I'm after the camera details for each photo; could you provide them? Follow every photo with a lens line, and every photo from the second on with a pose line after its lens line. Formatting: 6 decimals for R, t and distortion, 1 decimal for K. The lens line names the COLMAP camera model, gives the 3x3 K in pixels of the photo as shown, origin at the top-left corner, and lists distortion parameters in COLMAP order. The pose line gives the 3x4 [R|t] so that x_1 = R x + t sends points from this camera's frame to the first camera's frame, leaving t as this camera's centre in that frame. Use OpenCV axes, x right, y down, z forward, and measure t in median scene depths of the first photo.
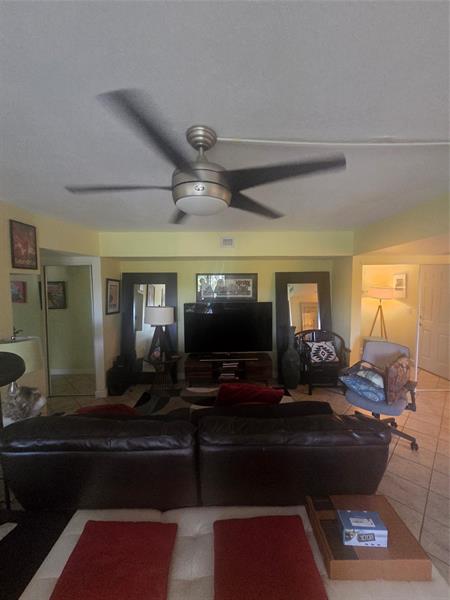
lens RADIAL K [[245.1, 0, 225.0], [0, 245.1, 300.0], [0, 0, 1]] dist [0.000440, 0.000196]
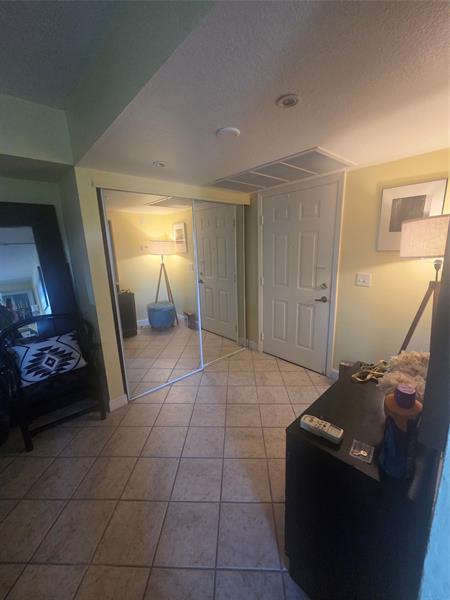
lens RADIAL K [[245.1, 0, 225.0], [0, 245.1, 300.0], [0, 0, 1]] dist [0.000440, 0.000196]
pose [[0.744025, -0.168148, 0.646647, 0.362367], [0.074096, 0.982610, 0.170255, 0.027464], [-0.664030, -0.078760, 0.743546, 0.374849]]
